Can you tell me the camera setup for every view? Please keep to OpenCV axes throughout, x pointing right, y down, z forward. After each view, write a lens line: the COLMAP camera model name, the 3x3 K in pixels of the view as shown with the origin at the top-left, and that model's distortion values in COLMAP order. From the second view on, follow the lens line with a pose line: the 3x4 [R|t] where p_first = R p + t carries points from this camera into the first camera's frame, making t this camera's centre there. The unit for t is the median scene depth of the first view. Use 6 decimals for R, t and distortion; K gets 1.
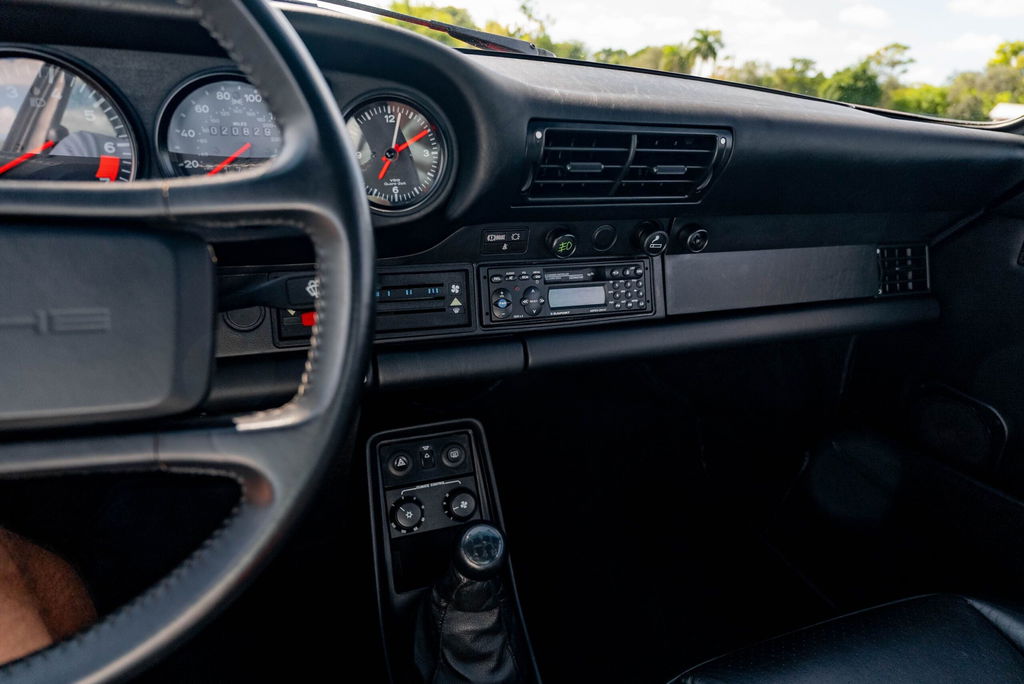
lens RADIAL K [[585.2, 0, 512.0], [0, 585.2, 342.0], [0, 0, 1]] dist [-0.034300, 0.000124]
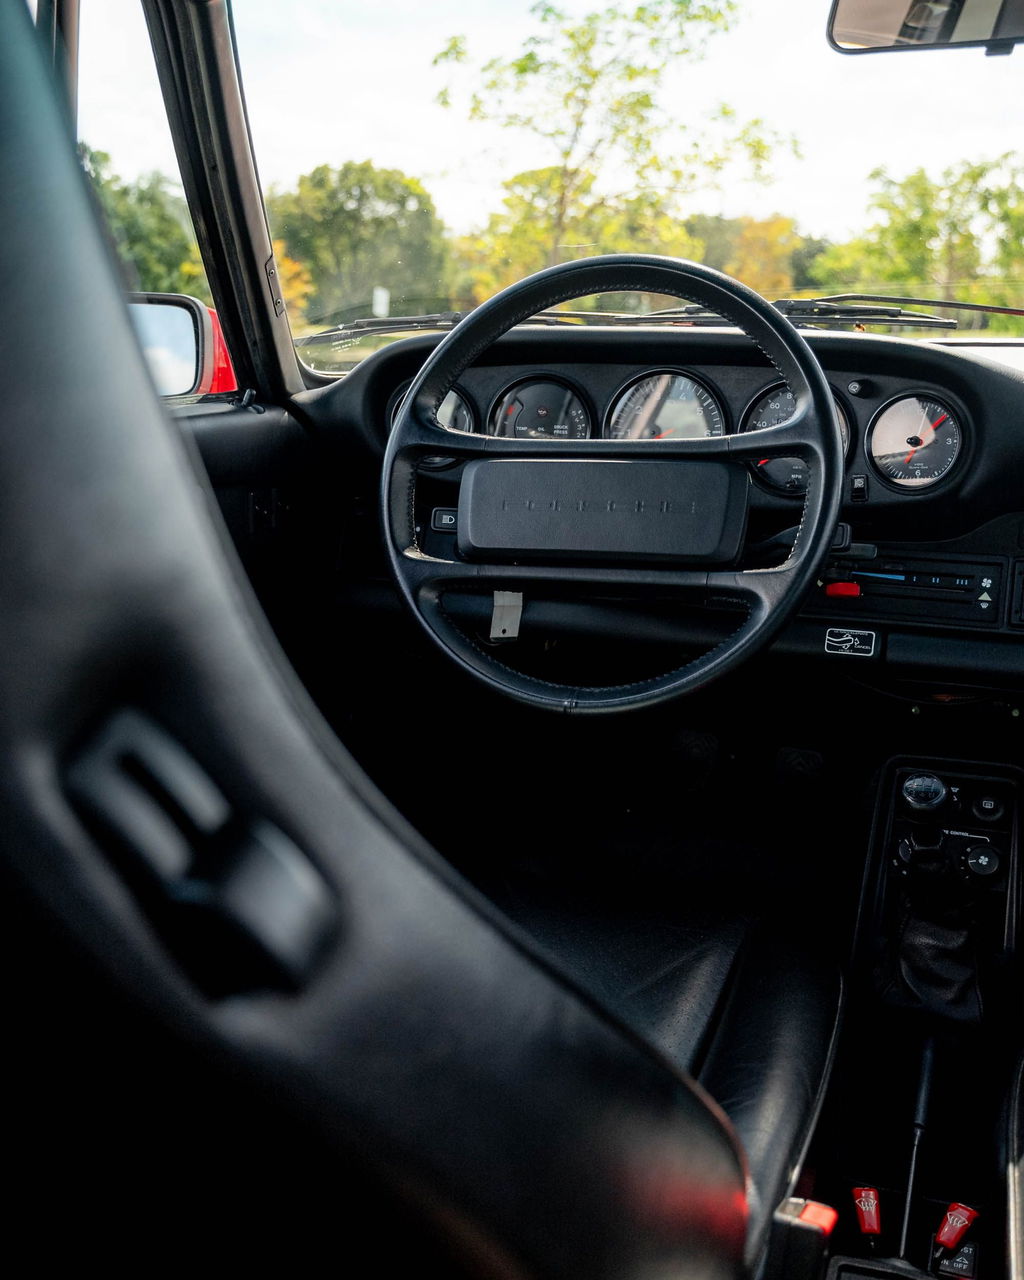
lens RADIAL K [[1309.9, 0, 512.0], [0, 1309.9, 640.0], [0, 0, 1]] dist [-0.009070, -0.001839]
pose [[0.747181, 0.096448, -0.657586, 0.743395], [-0.232036, 0.965012, -0.122111, 0.443282], [0.622801, 0.243823, 0.743418, -1.055828]]
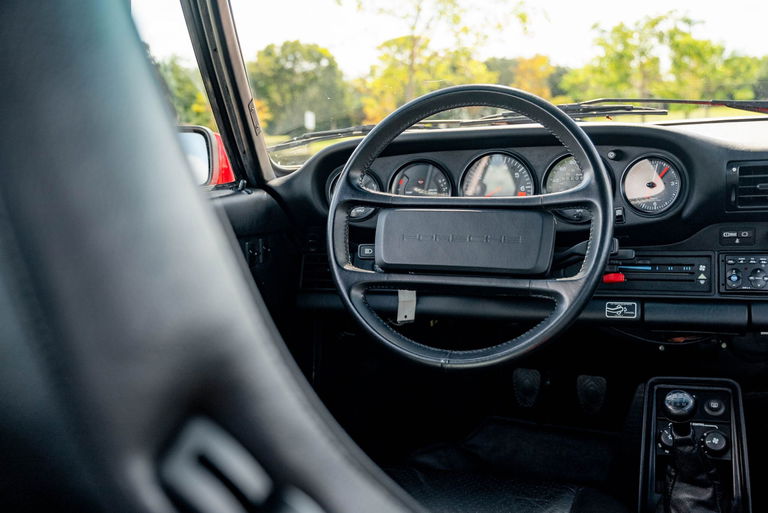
lens RADIAL K [[767.7, 0, 384.0], [0, 767.7, 256.5], [0, 0, 1]] dist [-0.001306, -0.002955]
pose [[0.744300, 0.001879, -0.667843, 0.637056], [-0.169770, 0.967679, -0.186483, 0.404664], [0.645907, 0.252178, 0.720562, -1.021958]]
